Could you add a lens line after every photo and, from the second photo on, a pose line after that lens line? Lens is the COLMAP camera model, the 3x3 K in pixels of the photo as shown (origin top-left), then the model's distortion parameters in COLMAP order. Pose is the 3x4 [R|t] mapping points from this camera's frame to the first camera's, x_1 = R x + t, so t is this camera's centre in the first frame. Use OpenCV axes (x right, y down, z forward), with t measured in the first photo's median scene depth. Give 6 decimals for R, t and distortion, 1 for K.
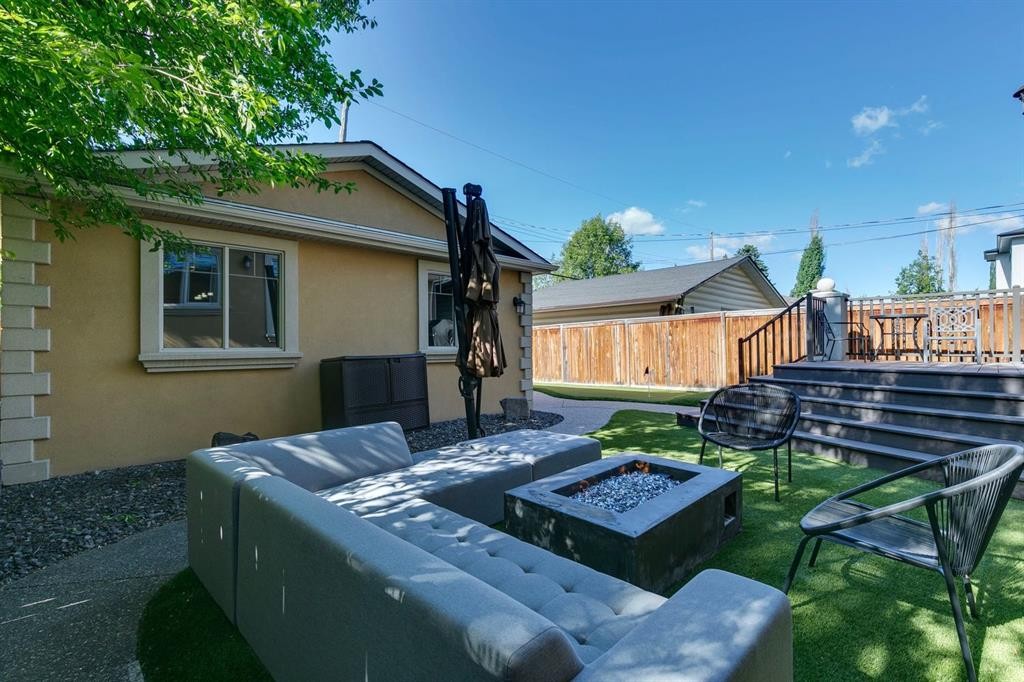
lens RADIAL K [[461.5, 0, 512.0], [0, 461.5, 341.0], [0, 0, 1]] dist [0.002127, 0.000253]
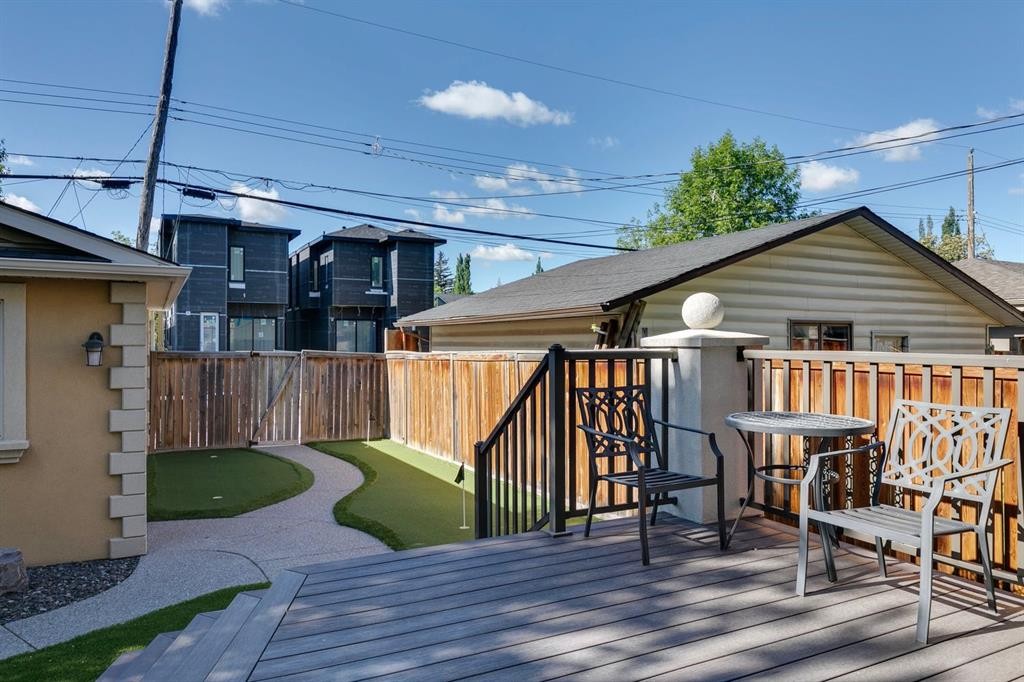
lens RADIAL K [[686.2, 0, 512.0], [0, 686.2, 341.0], [0, 0, 1]] dist [0.001531, 0.000400]
pose [[0.957624, 0.004064, -0.287993, 0.417224], [-0.000716, 0.999931, 0.011729, -0.060407], [0.288021, -0.011026, 0.957561, 0.260146]]
